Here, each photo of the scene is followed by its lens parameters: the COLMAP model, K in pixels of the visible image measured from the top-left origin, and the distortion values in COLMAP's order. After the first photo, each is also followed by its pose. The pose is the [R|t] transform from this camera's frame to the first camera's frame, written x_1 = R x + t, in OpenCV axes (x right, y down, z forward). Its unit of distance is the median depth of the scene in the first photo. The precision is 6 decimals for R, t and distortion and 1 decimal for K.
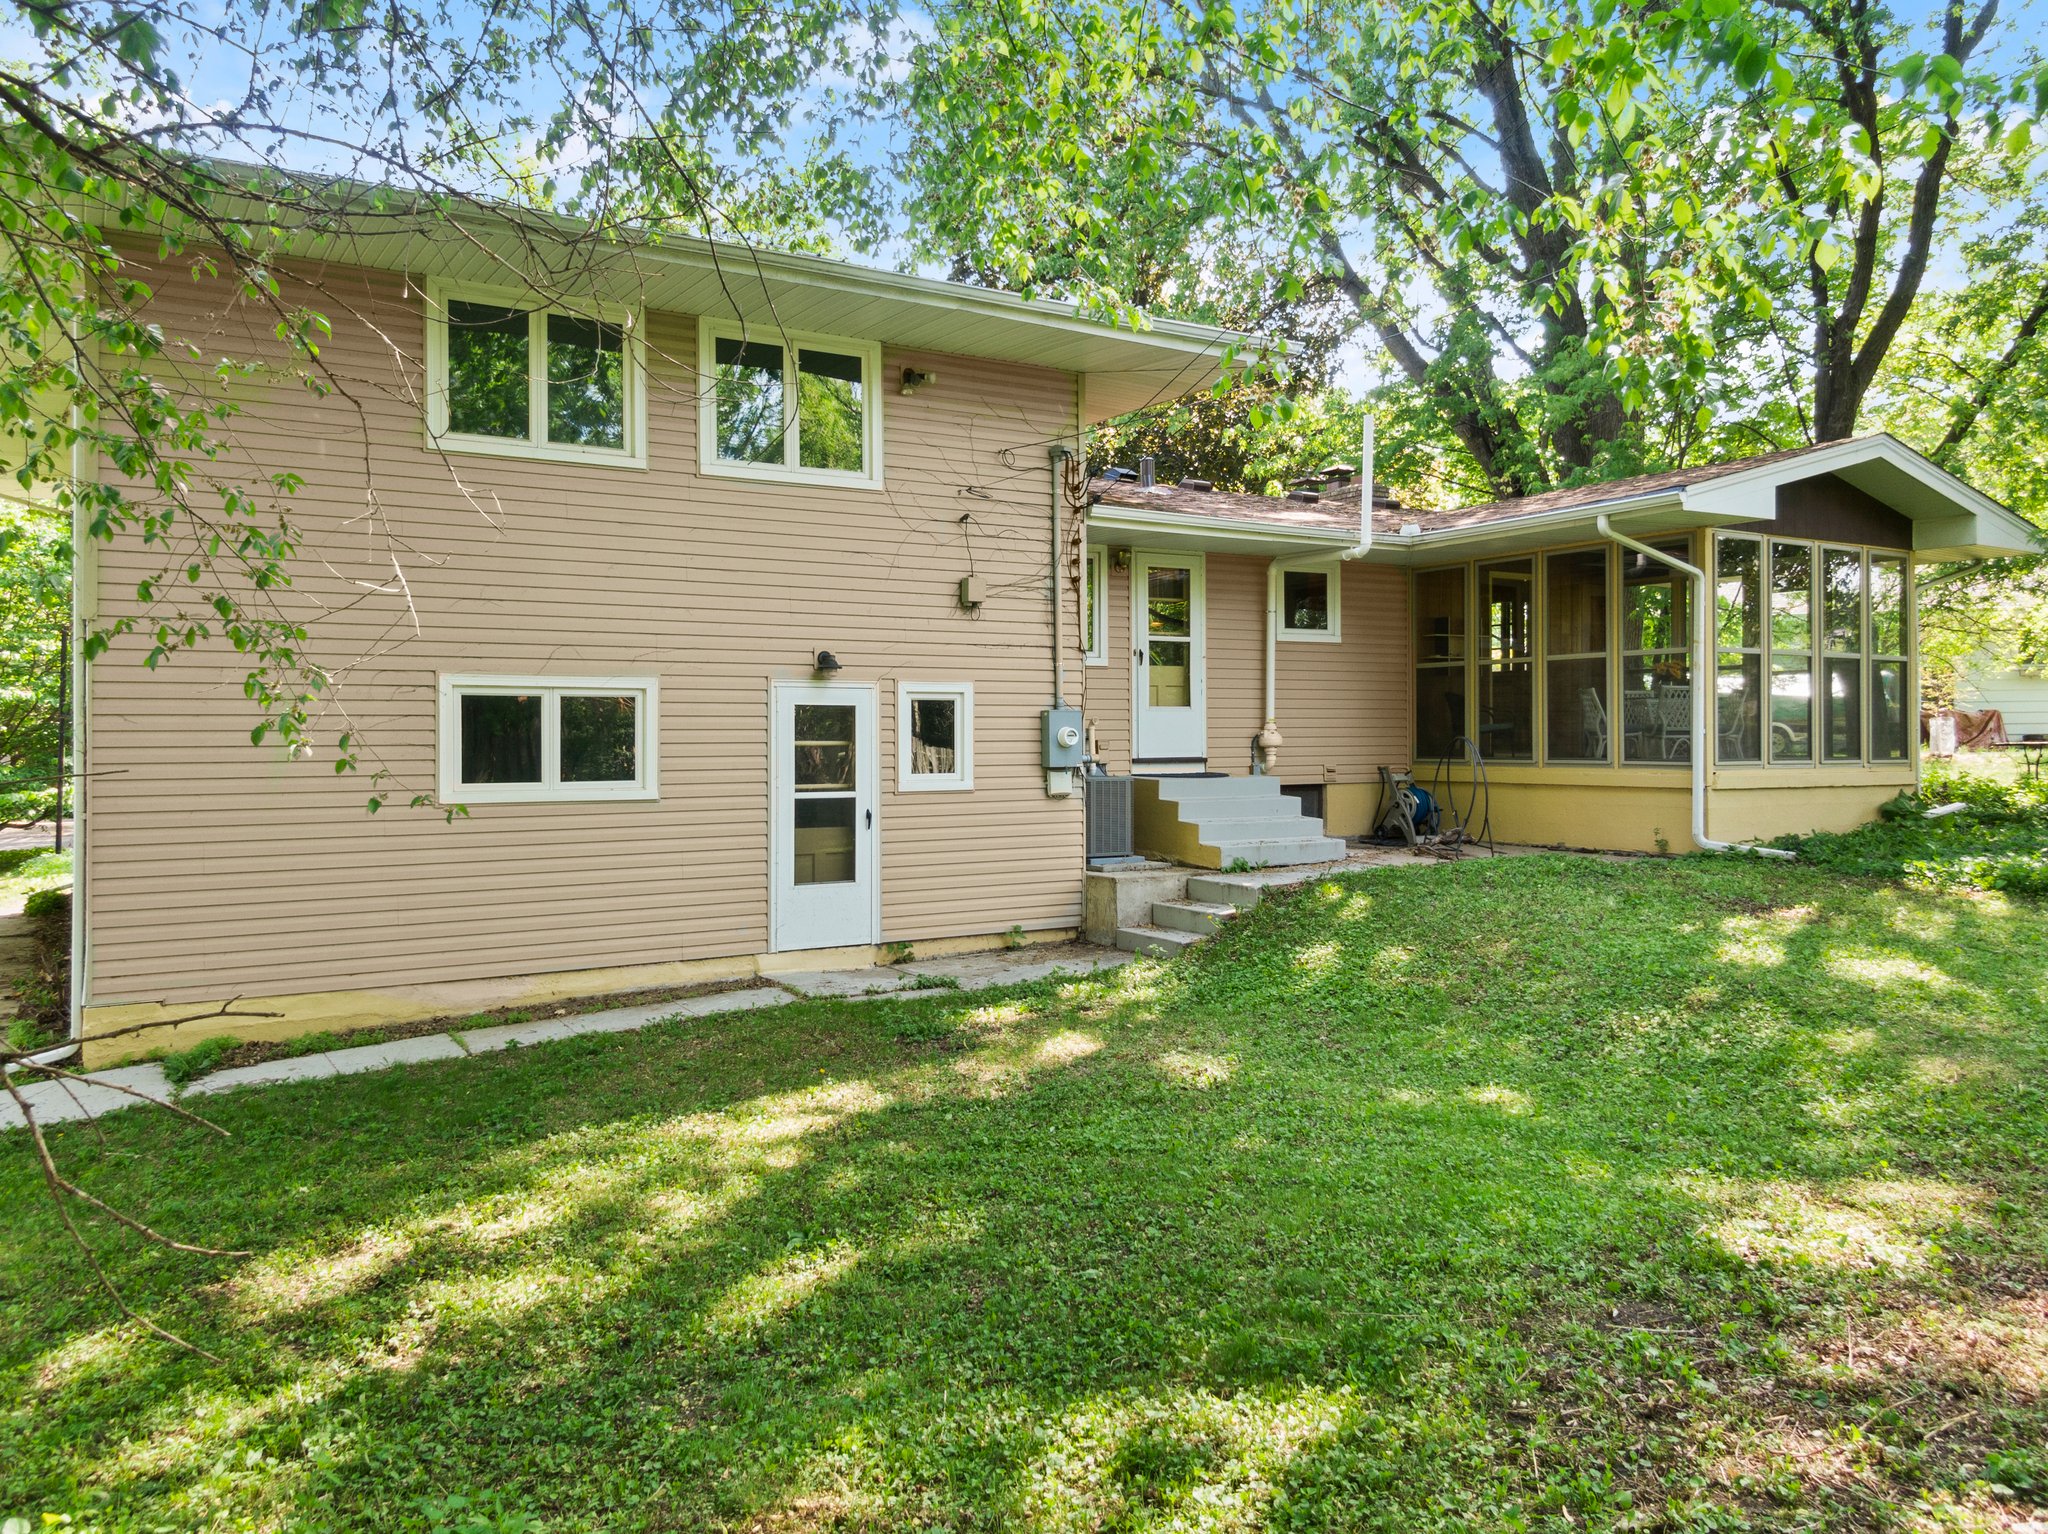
lens RADIAL K [[1440.1, 0, 1024.0], [0, 1440.1, 767.0], [0, 0, 1]] dist [0.053846, -0.000365]
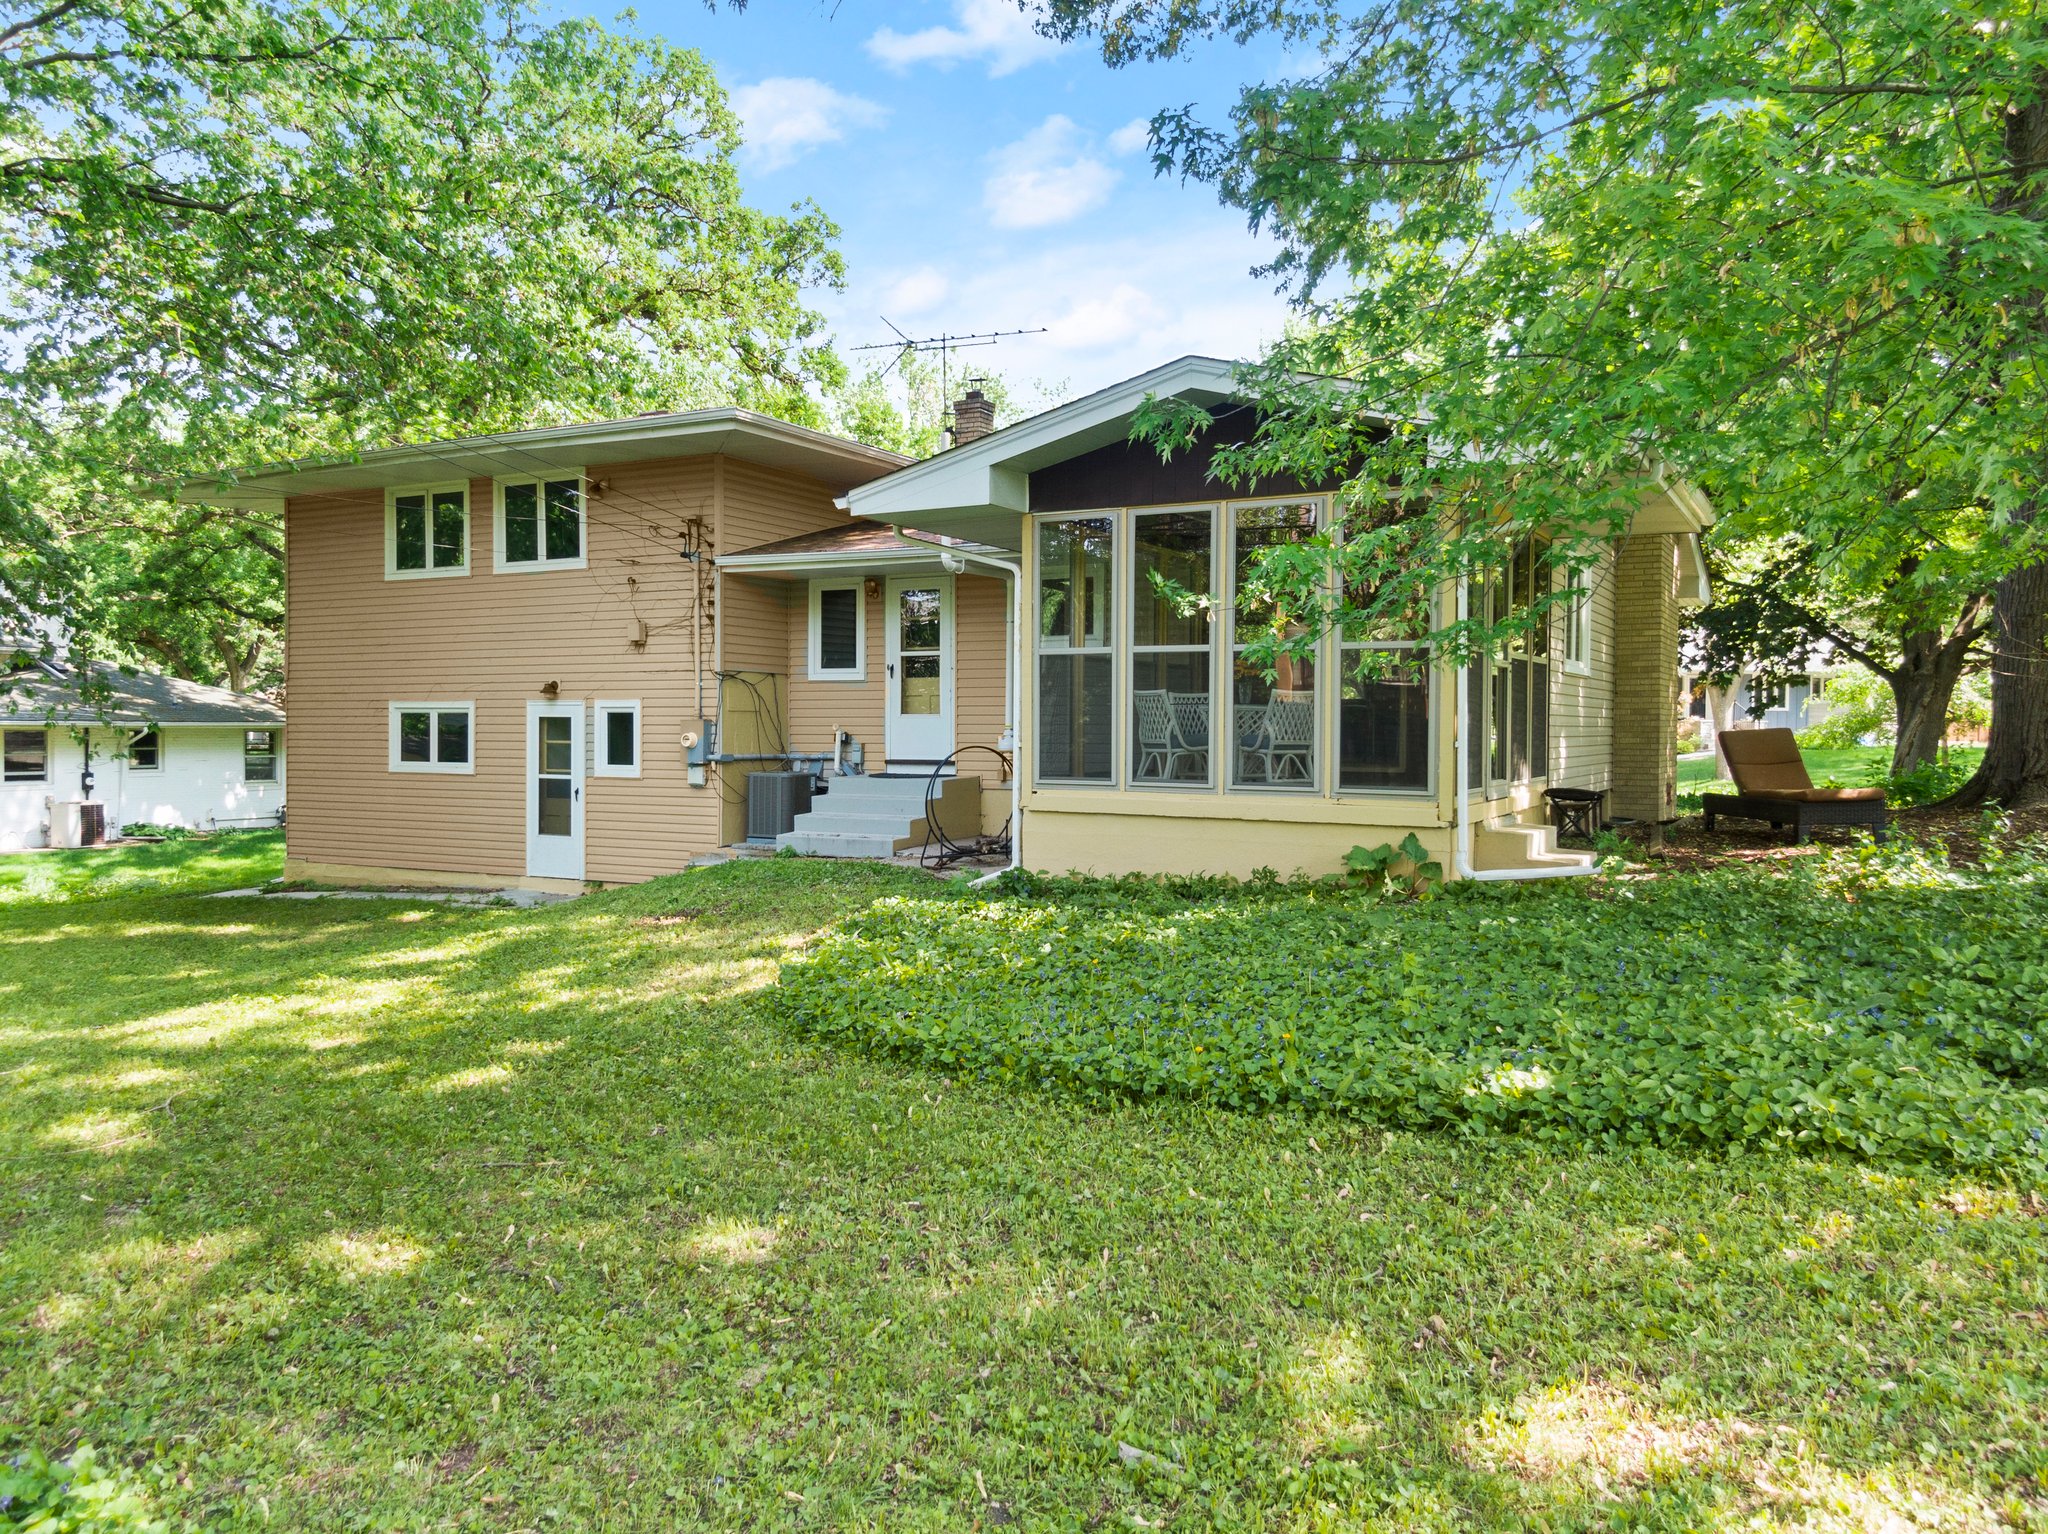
lens RADIAL K [[1439.7, 0, 1022.4], [0, 1439.7, 781.5], [0, 0, 1]] dist [0.000179, -0.003813]
pose [[0.535987, 0.038521, -0.843347, 1.377428], [-0.025061, 0.999244, 0.029715, -0.031788], [0.843854, 0.005208, 0.536548, 0.599982]]
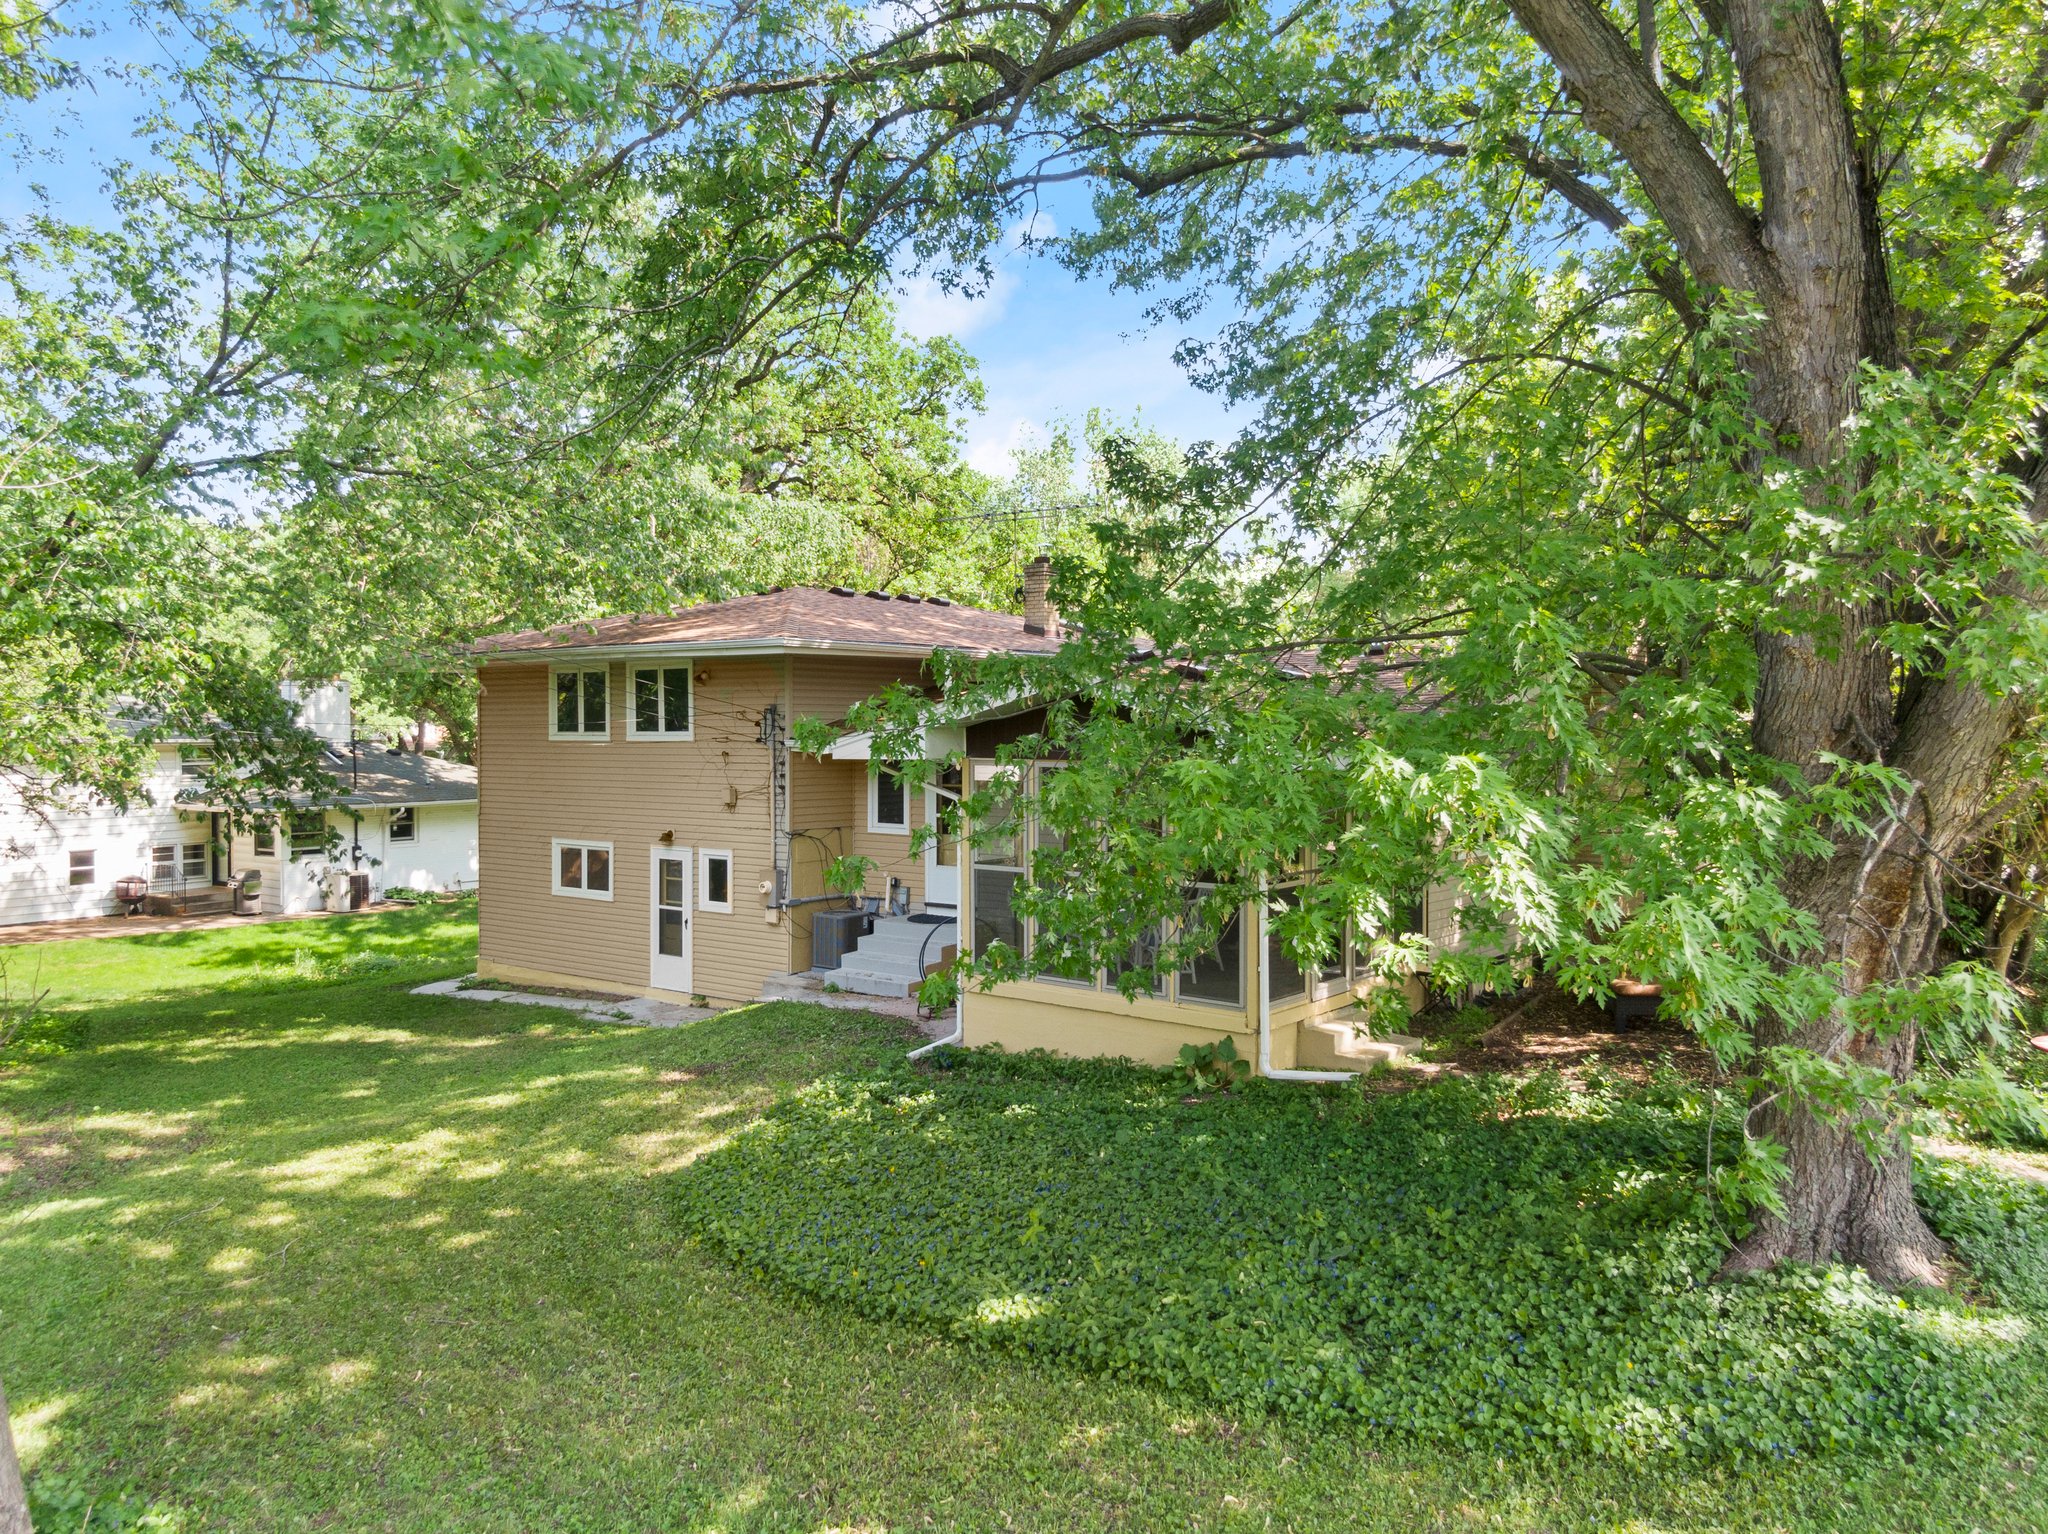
lens RADIAL K [[1431.3, 0, 1027.4], [0, 1431.3, 758.8], [0, 0, 1]] dist [0.002053, 0.000411]
pose [[0.393412, 0.020291, -0.919138, 1.713777], [-0.019717, 0.999713, 0.013630, -0.204162], [0.919151, 0.012760, 0.393699, 0.688274]]
